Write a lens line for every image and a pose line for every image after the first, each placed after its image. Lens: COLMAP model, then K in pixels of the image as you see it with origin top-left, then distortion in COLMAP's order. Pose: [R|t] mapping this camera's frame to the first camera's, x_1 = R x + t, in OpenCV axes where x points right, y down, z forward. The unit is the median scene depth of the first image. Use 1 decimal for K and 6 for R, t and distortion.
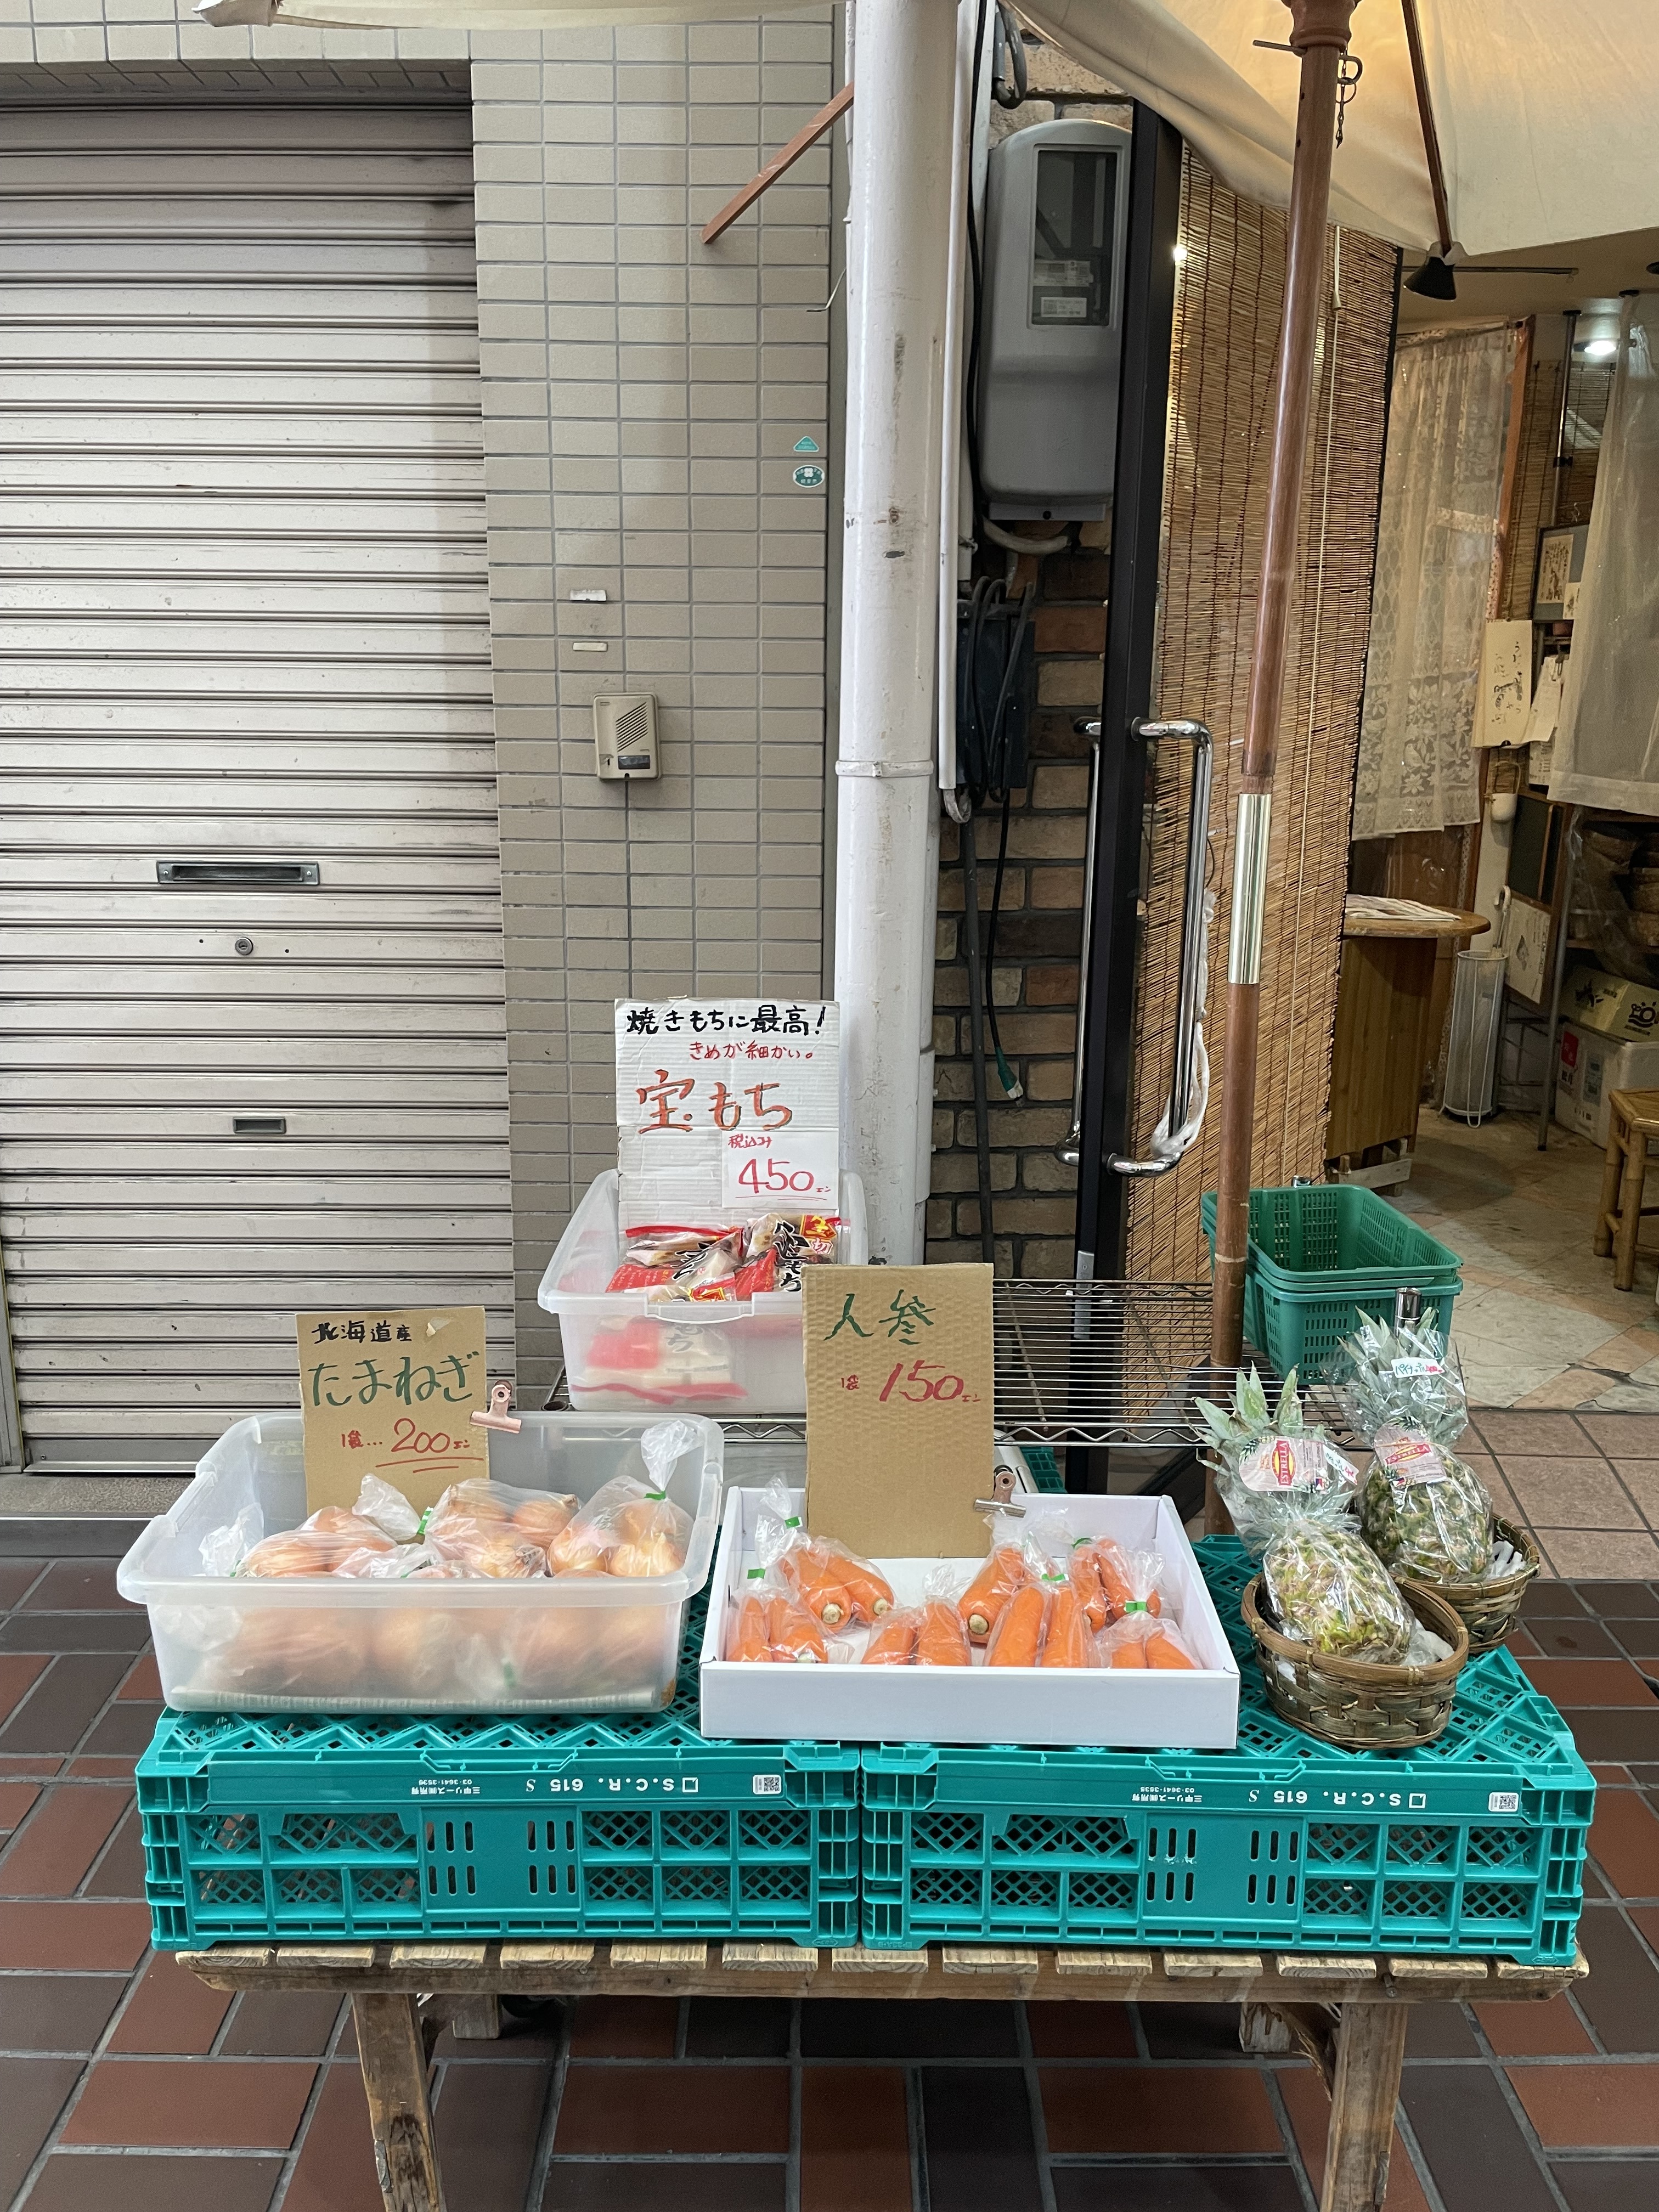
lens RADIAL K [[1697.7, 0, 815.6], [0, 1697.7, 1091.6], [0, 0, 1]] dist [0.091663, -0.132021]
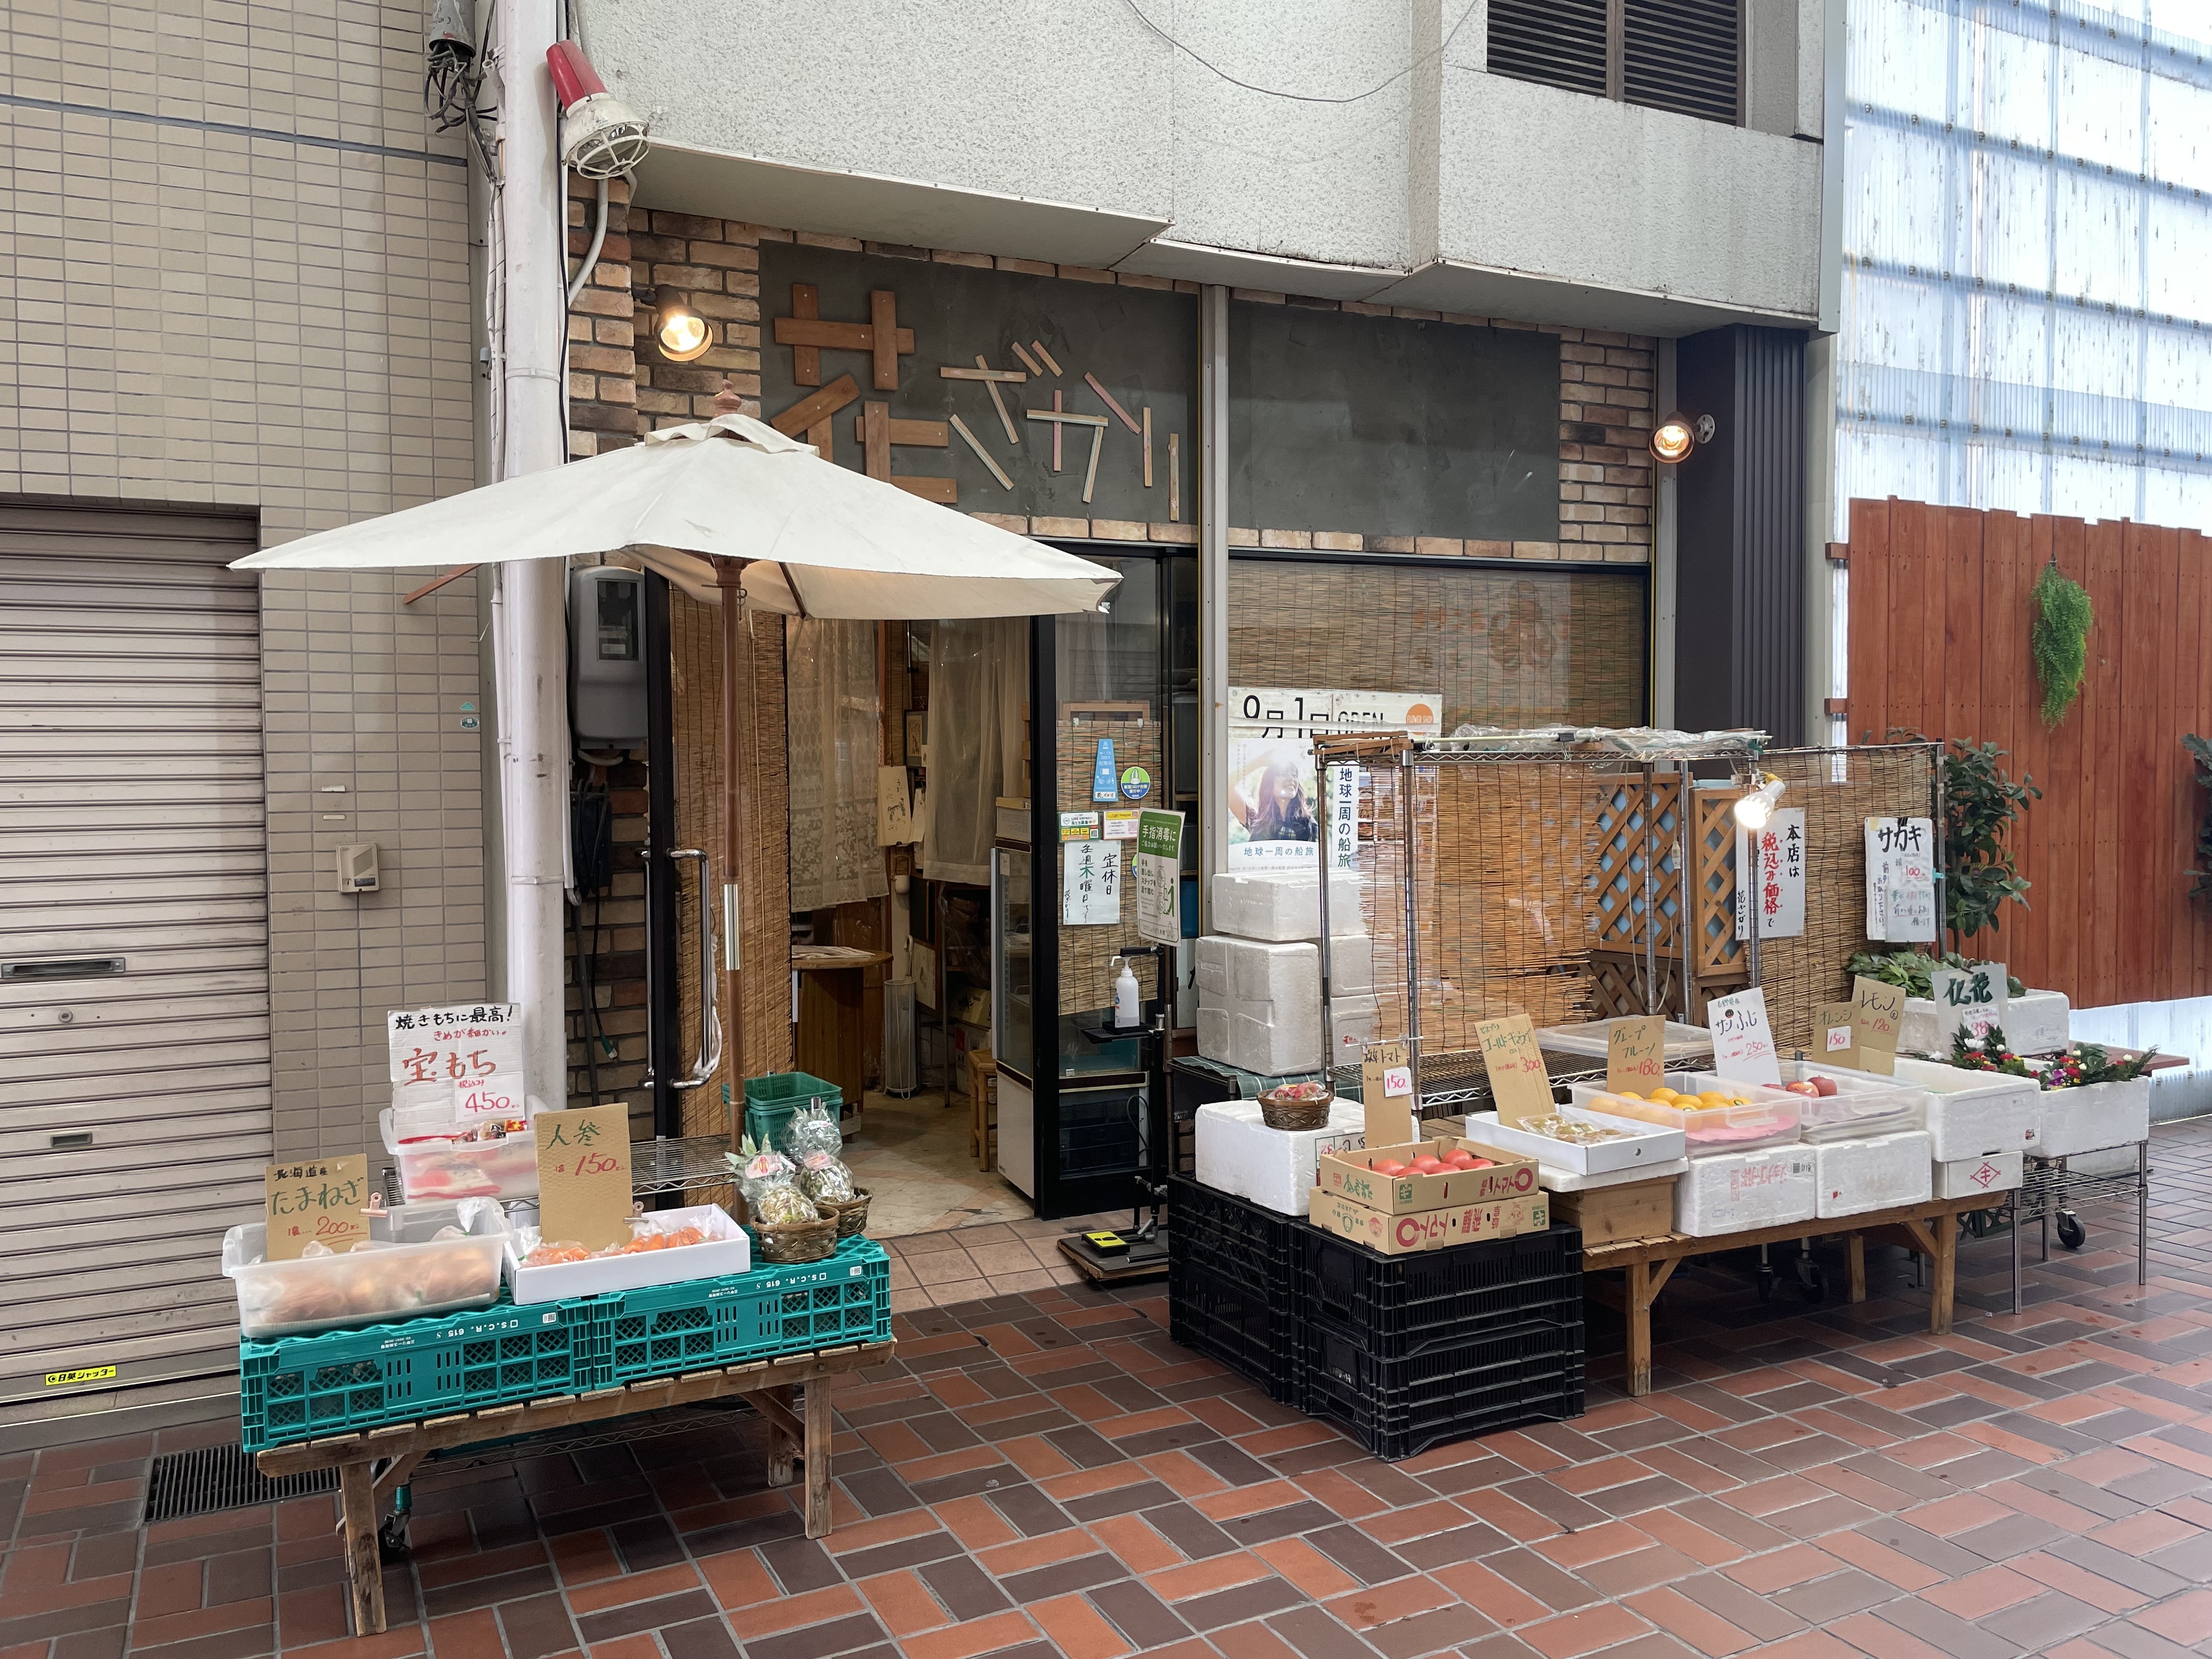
lens RADIAL K [[1697.7, 0, 1100.9], [0, 1697.7, 832.2], [0, 0, 1]] dist [0.091663, -0.132021]
pose [[0.899227, -0.033653, 0.436186, -0.199555], [0.120350, 0.977597, -0.172685, 0.145881], [-0.420603, 0.207779, 0.883131, -0.854227]]
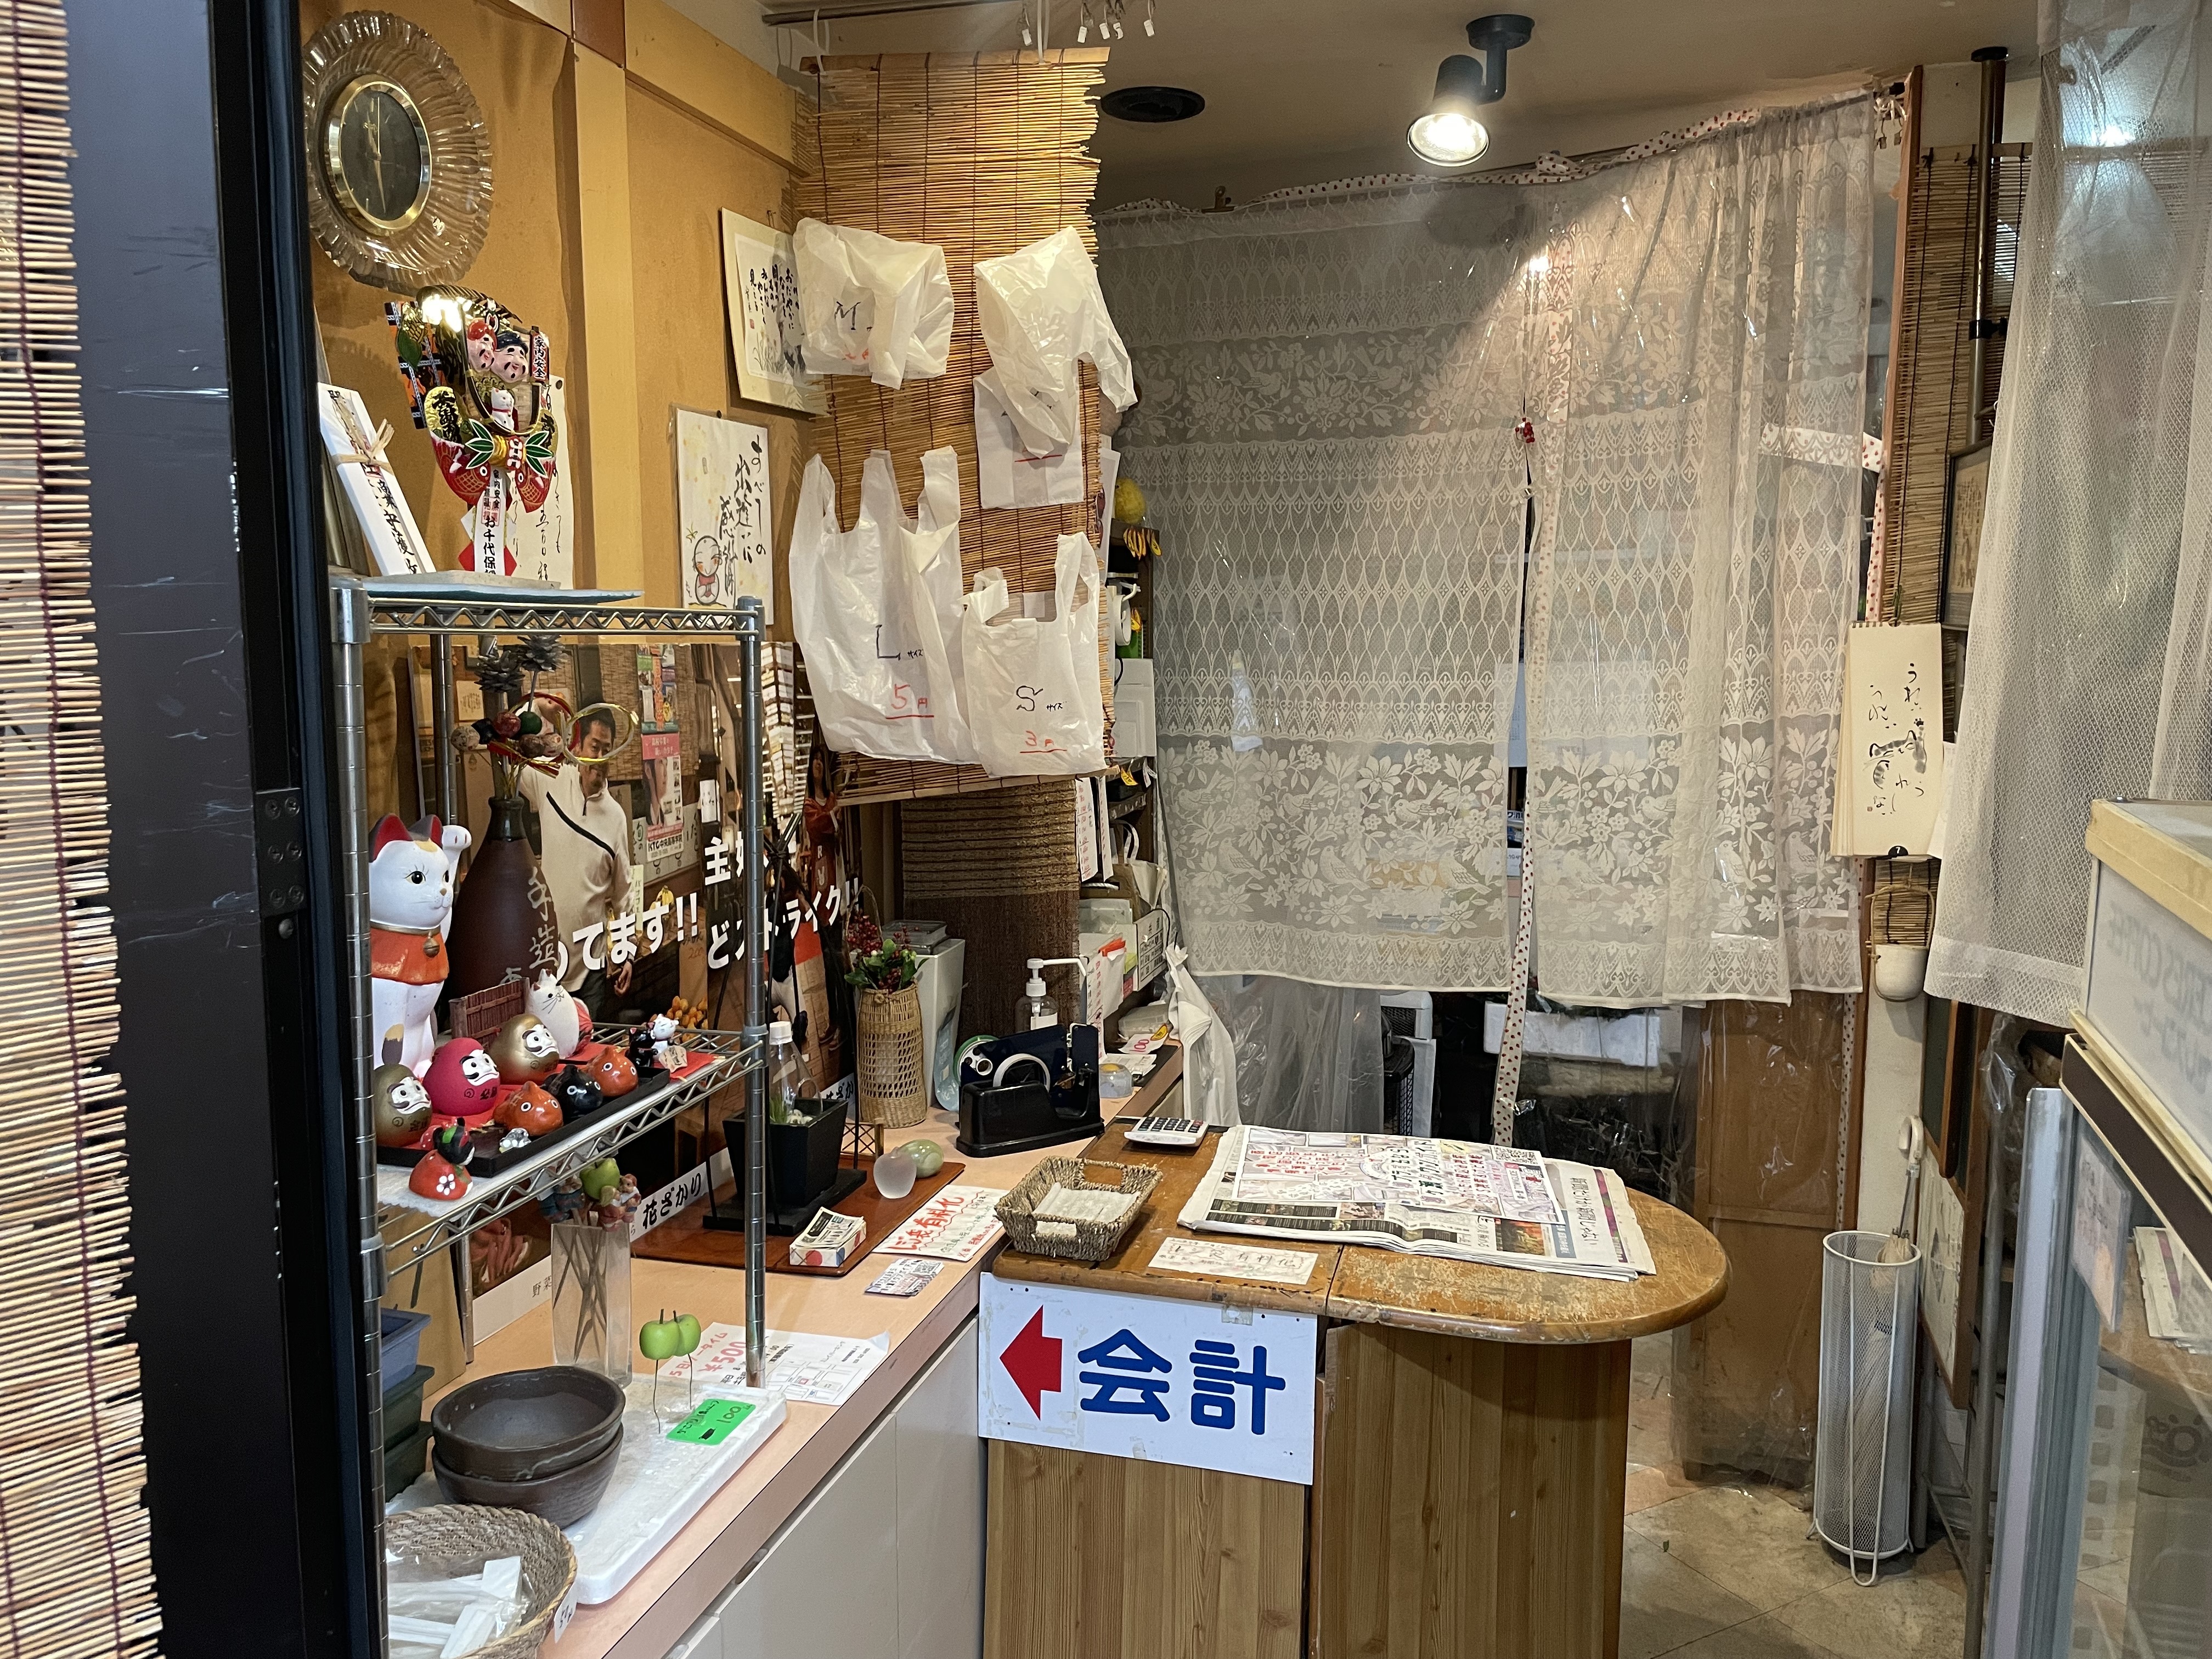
lens RADIAL K [[1697.7, 0, 1119.5], [0, 1697.7, 832.0], [0, 0, 1]] dist [0.091663, -0.132021]
pose [[0.968913, 0.022393, -0.246388, 0.618914], [-0.051301, 0.992435, -0.111543, -0.283832], [0.242026, 0.120716, 0.962731, 0.900985]]
